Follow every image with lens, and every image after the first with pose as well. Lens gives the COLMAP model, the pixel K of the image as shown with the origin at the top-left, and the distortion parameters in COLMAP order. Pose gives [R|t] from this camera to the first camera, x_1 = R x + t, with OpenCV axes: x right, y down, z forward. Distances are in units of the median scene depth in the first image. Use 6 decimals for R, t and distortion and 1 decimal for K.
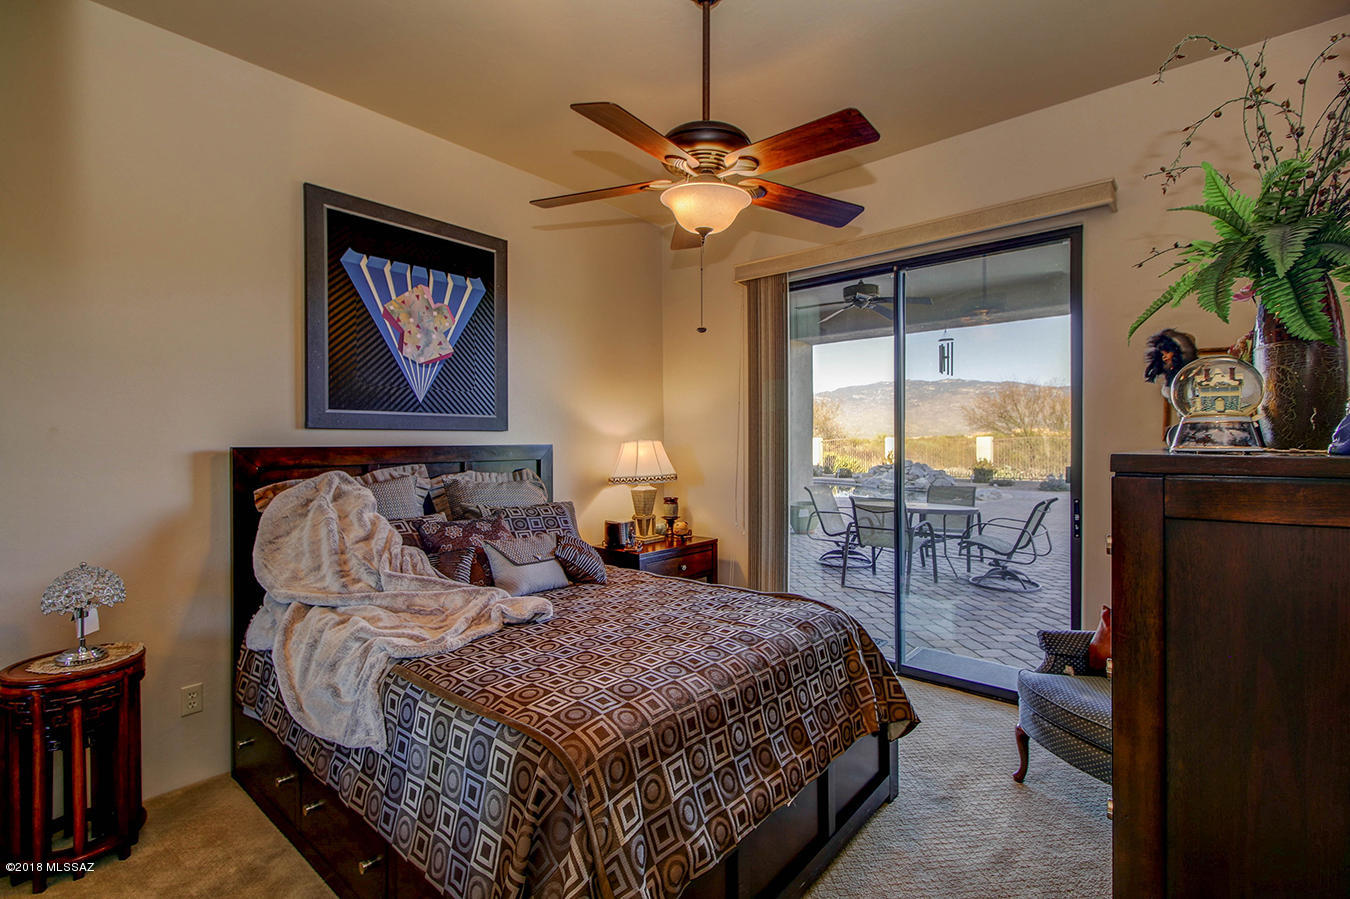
lens RADIAL K [[623.6, 0, 674.9], [0, 623.6, 442.1], [0, 0, 1]] dist [0.015538, -0.007383]
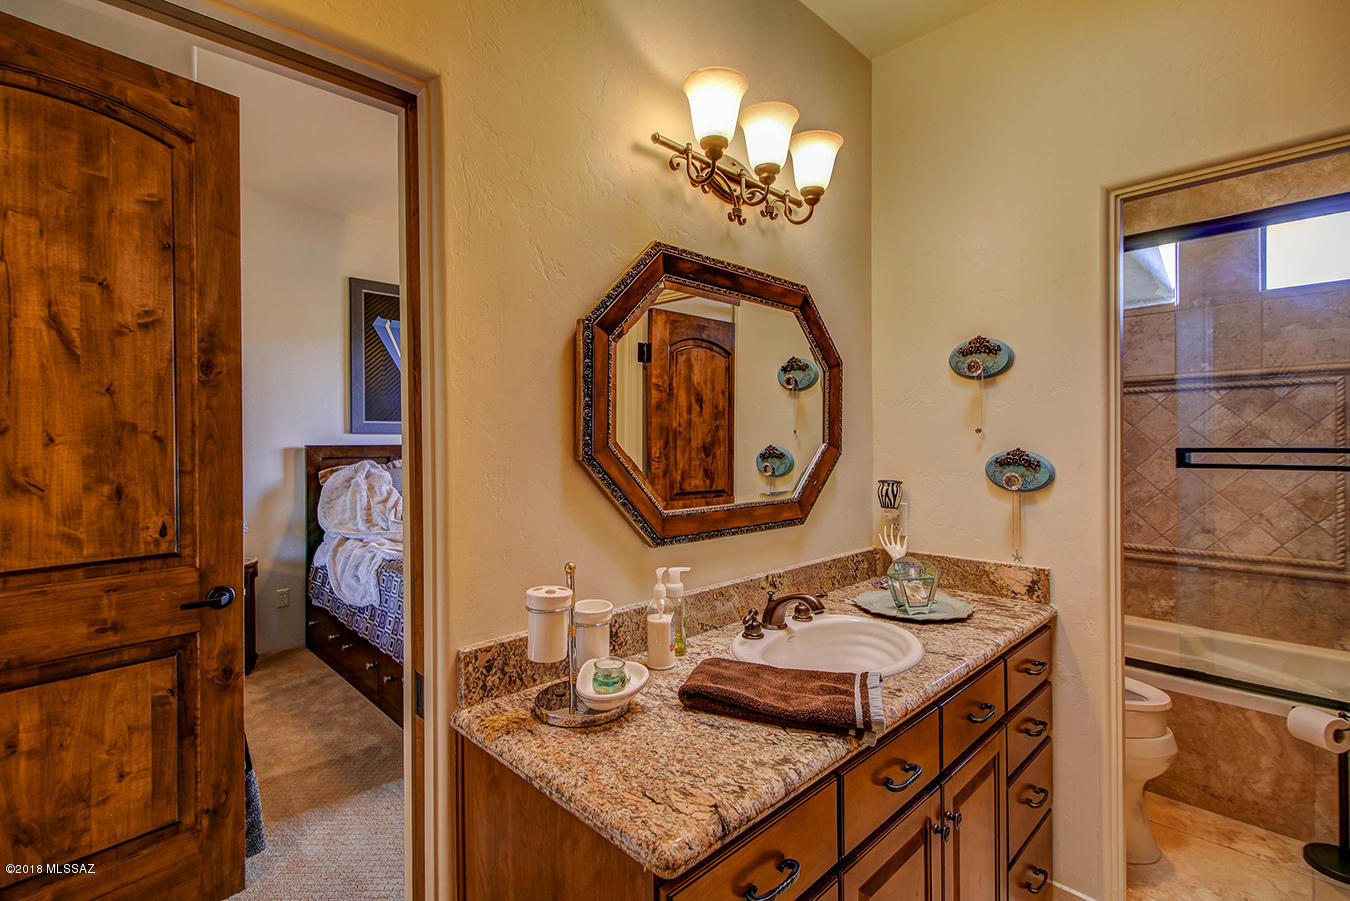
lens RADIAL K [[623.6, 0, 677.3], [0, 623.6, 442.2], [0, 0, 1]] dist [0.015538, -0.007383]
pose [[0.995651, -0.000098, -0.093164, 0.426692], [0.000074, 1.000000, -0.000266, 0.000777], [0.093164, 0.000258, 0.995651, -0.557998]]
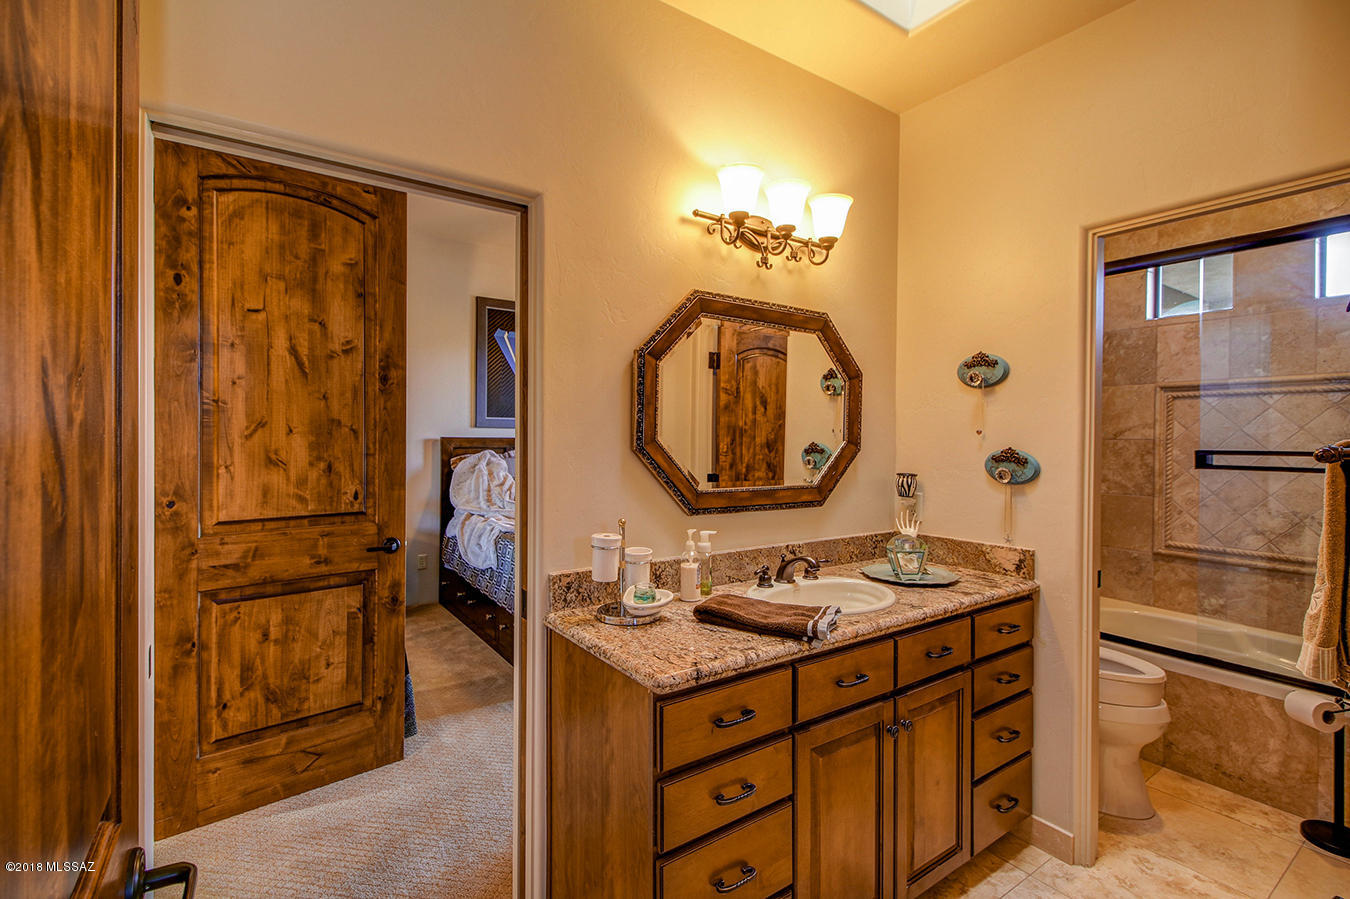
lens RADIAL K [[623.6, 0, 680.4], [0, 623.6, 440.6], [0, 0, 1]] dist [0.015538, -0.007383]
pose [[0.968593, 0.014571, -0.248224, 0.537619], [-0.013963, 0.999894, 0.004208, 0.001044], [0.248258, -0.000610, 0.968694, -0.754734]]
